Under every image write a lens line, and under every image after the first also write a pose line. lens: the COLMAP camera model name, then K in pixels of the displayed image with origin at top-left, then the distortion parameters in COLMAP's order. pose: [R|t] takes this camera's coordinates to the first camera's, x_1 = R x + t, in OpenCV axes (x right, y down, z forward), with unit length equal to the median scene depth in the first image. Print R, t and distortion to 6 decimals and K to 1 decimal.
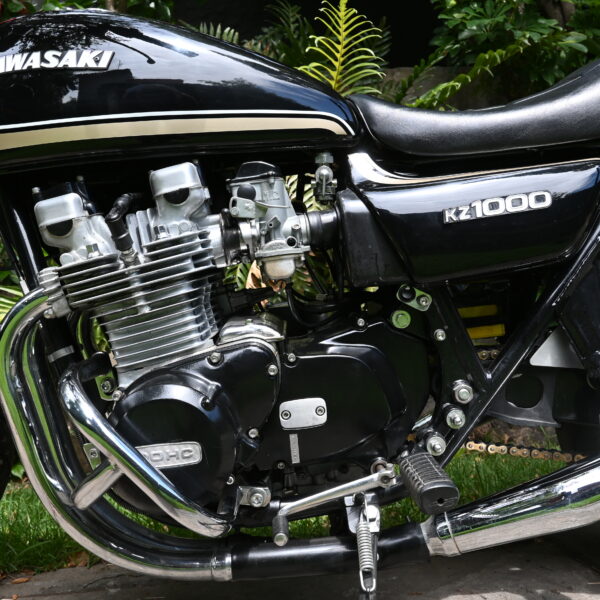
lens RADIAL K [[608.7, 0, 300.0], [0, 608.7, 300.0], [0, 0, 1]] dist [-0.005662, -0.004105]
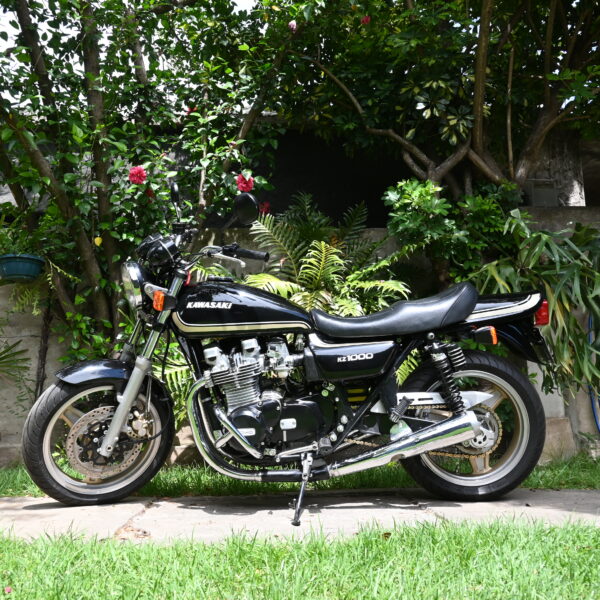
lens RADIAL K [[608.7, 0, 300.0], [0, 608.7, 300.0], [0, 0, 1]] dist [-0.005662, -0.004105]
pose [[0.998112, 0.041292, -0.045471, 0.171745], [-0.044999, 0.995468, -0.083779, -0.168353], [0.041805, 0.085667, 0.995446, -1.991488]]
